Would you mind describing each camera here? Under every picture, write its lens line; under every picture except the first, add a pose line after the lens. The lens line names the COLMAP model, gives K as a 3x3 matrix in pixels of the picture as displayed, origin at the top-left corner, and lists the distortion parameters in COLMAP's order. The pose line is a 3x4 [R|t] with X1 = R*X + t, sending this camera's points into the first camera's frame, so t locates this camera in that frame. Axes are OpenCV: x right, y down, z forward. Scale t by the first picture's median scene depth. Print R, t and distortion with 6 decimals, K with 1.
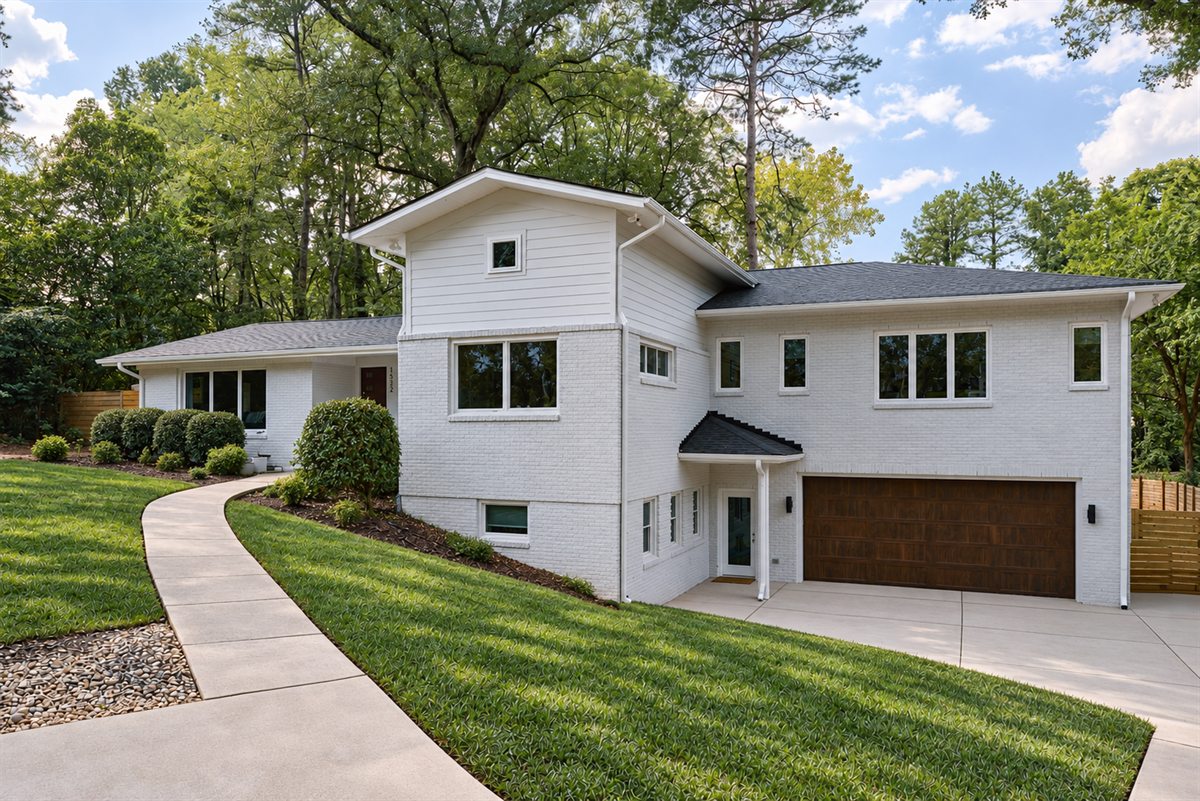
lens RADIAL K [[912.0, 0, 599.4], [0, 912.0, 414.1], [0, 0, 1]] dist [-0.036246, -0.005508]
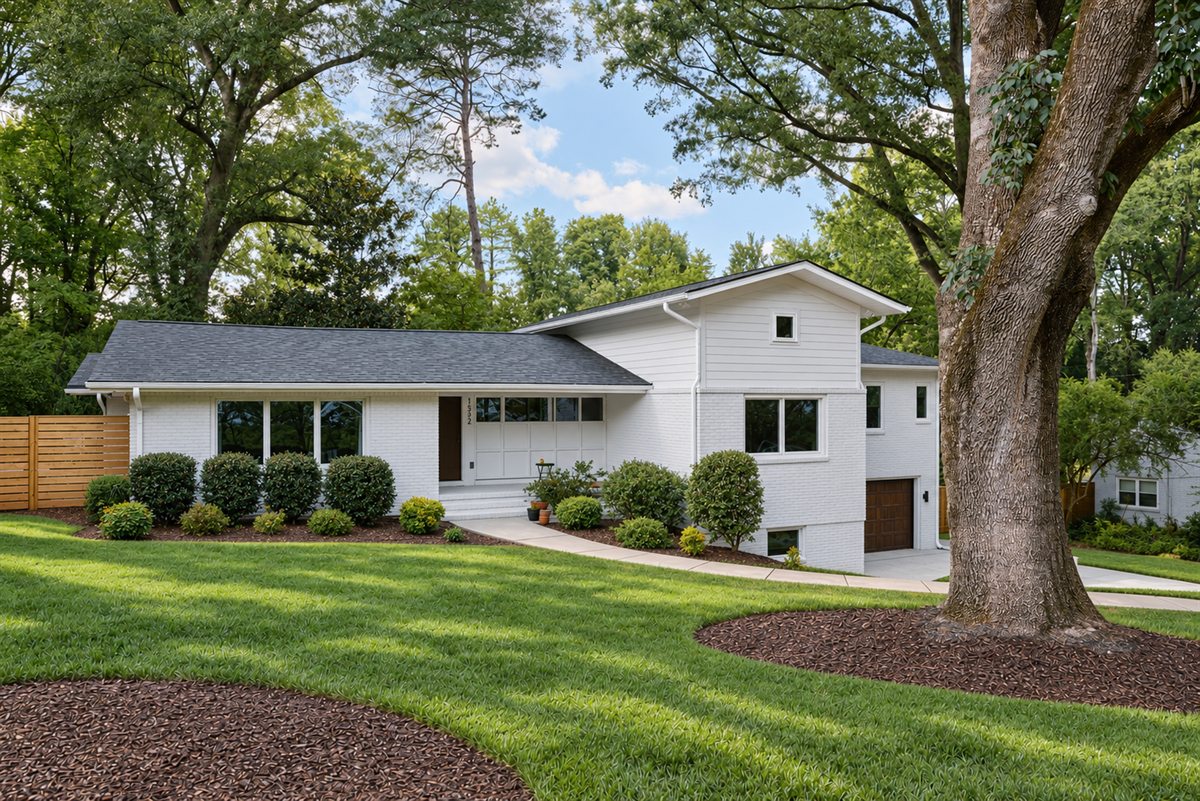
lens RADIAL K [[912.0, 0, 599.4], [0, 912.0, 414.1], [0, 0, 1]] dist [-0.036246, -0.005508]
pose [[0.645449, -0.015191, 0.763653, -1.090296], [-0.015447, 0.999338, 0.032935, -0.086080], [-0.763648, -0.033054, 0.644787, 0.359532]]
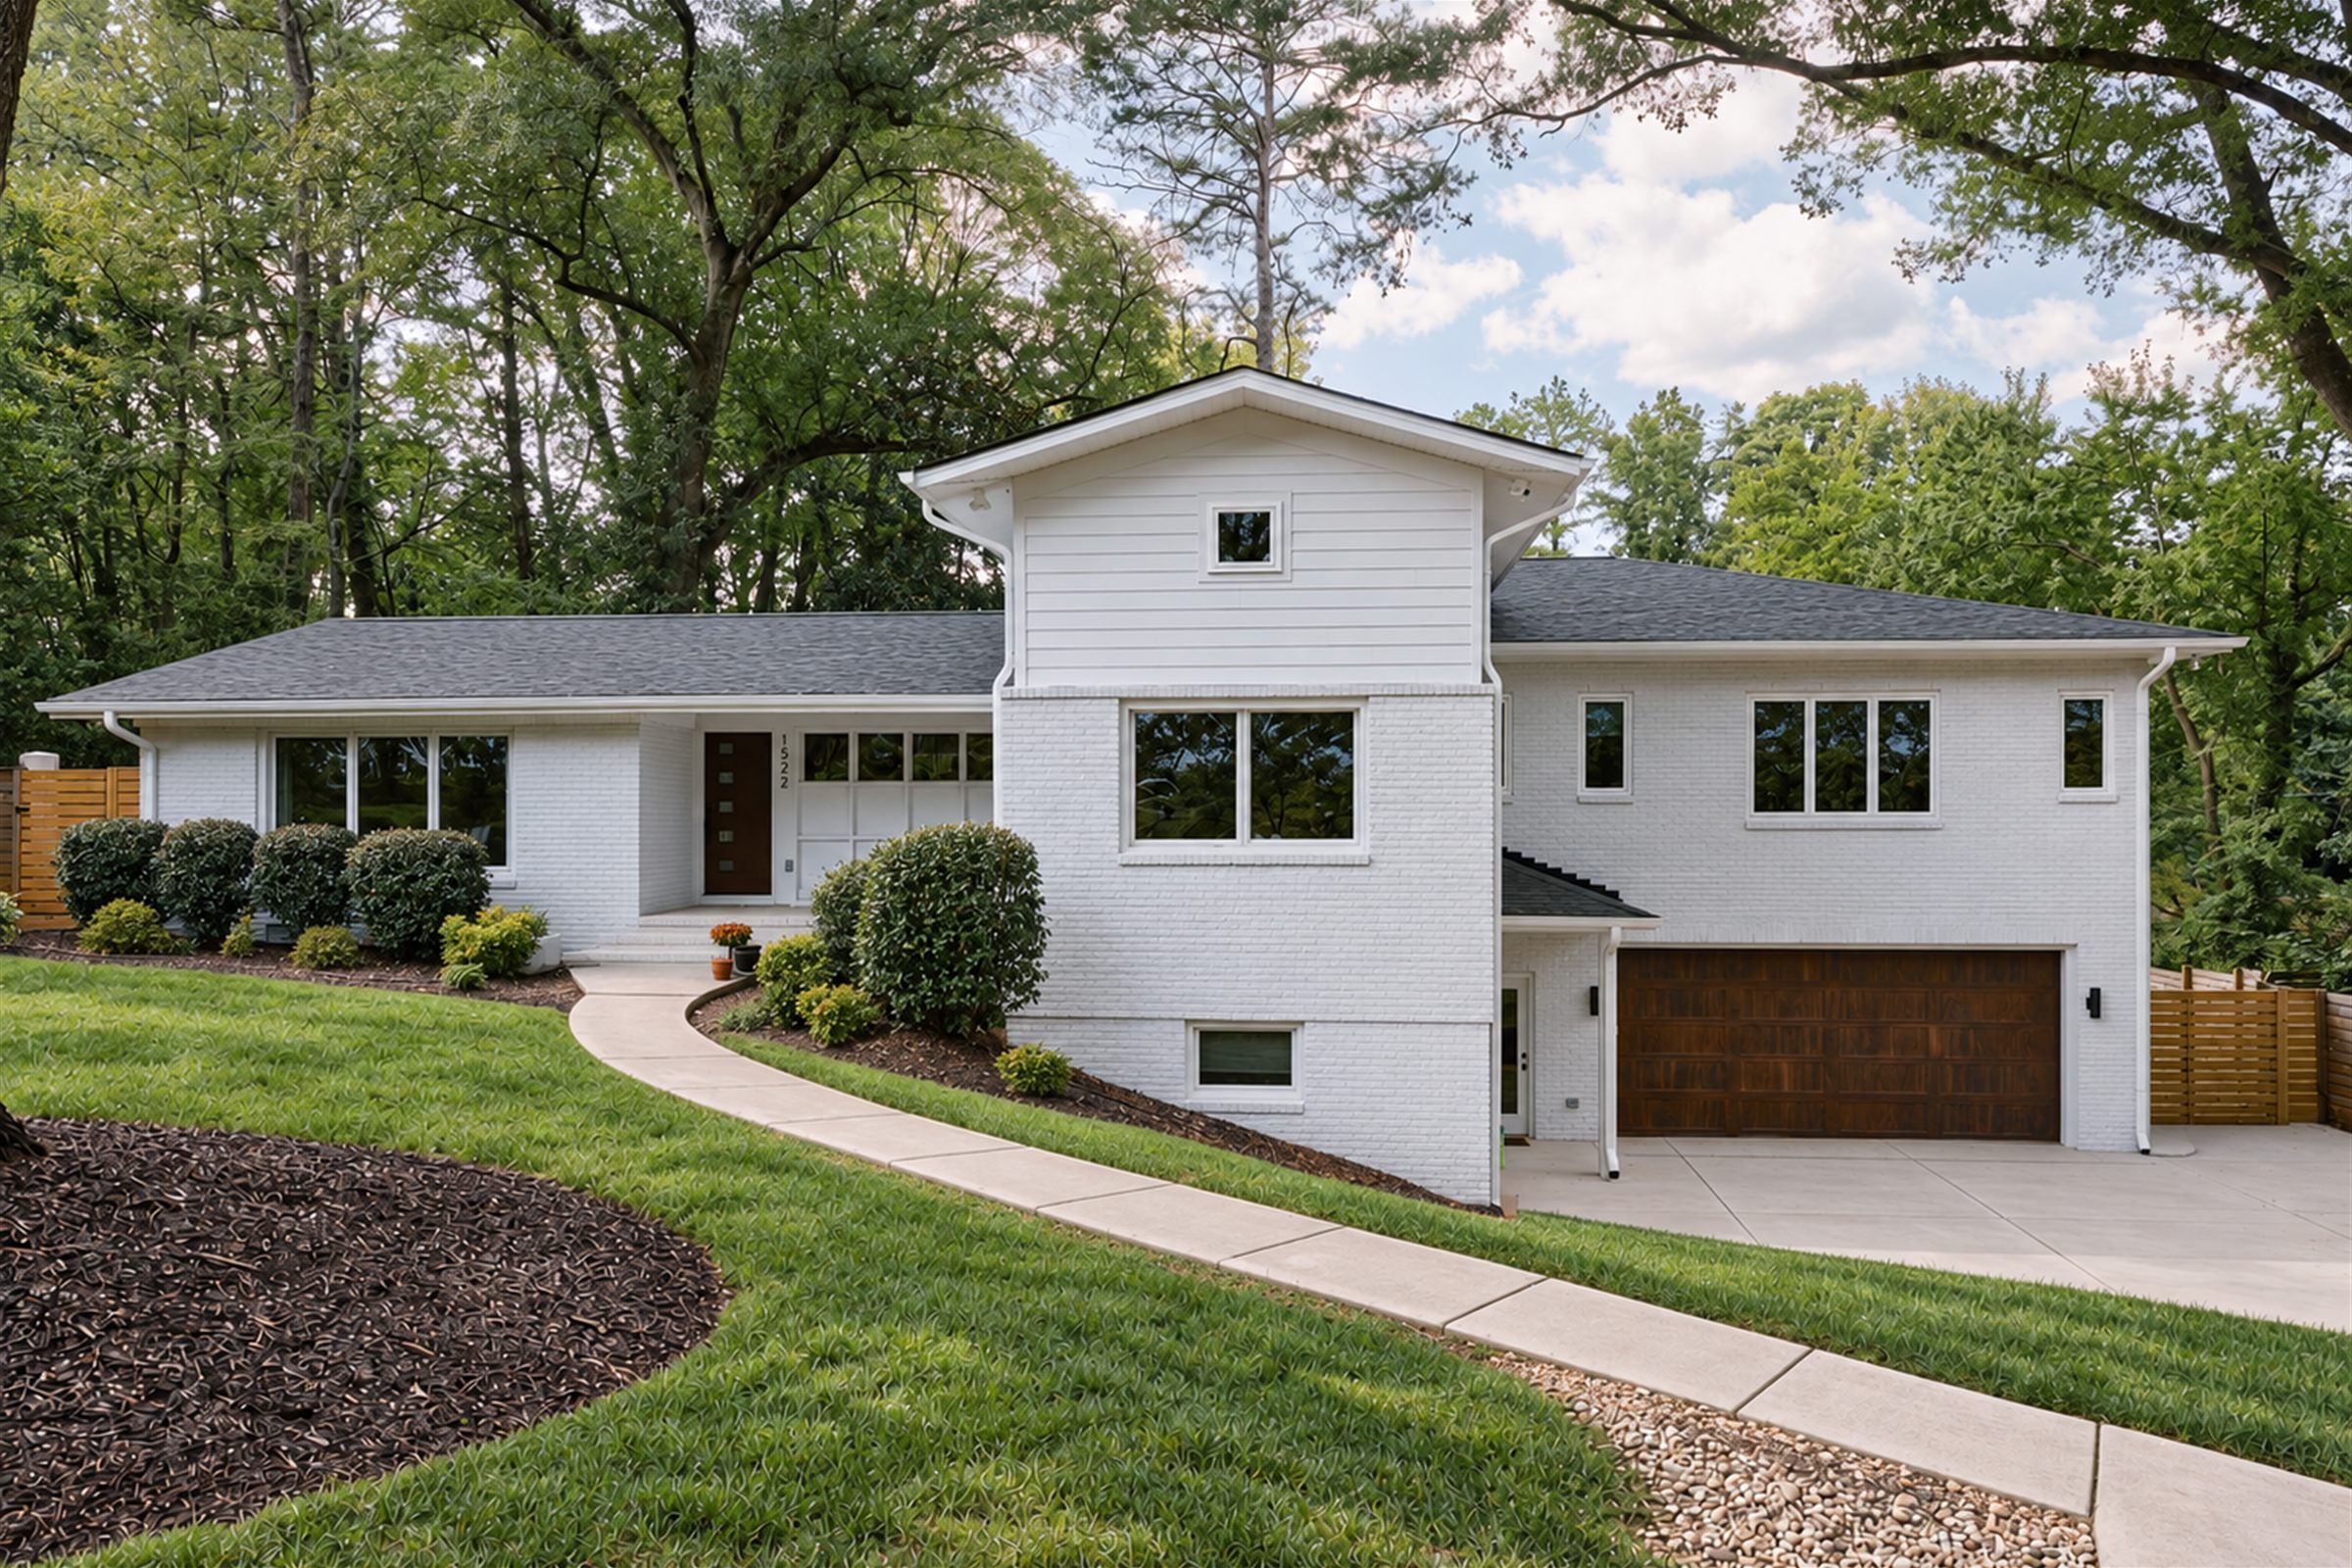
lens RADIAL K [[1757.2, 0, 1176.0], [0, 1757.2, 784.0], [0, 0, 1]] dist [-0.051180, 0.004132]
pose [[0.947433, 0.006256, 0.319893, -0.410975], [-0.007450, 0.999969, 0.002508, -0.036171], [-0.319867, -0.004759, 0.947450, 0.073686]]
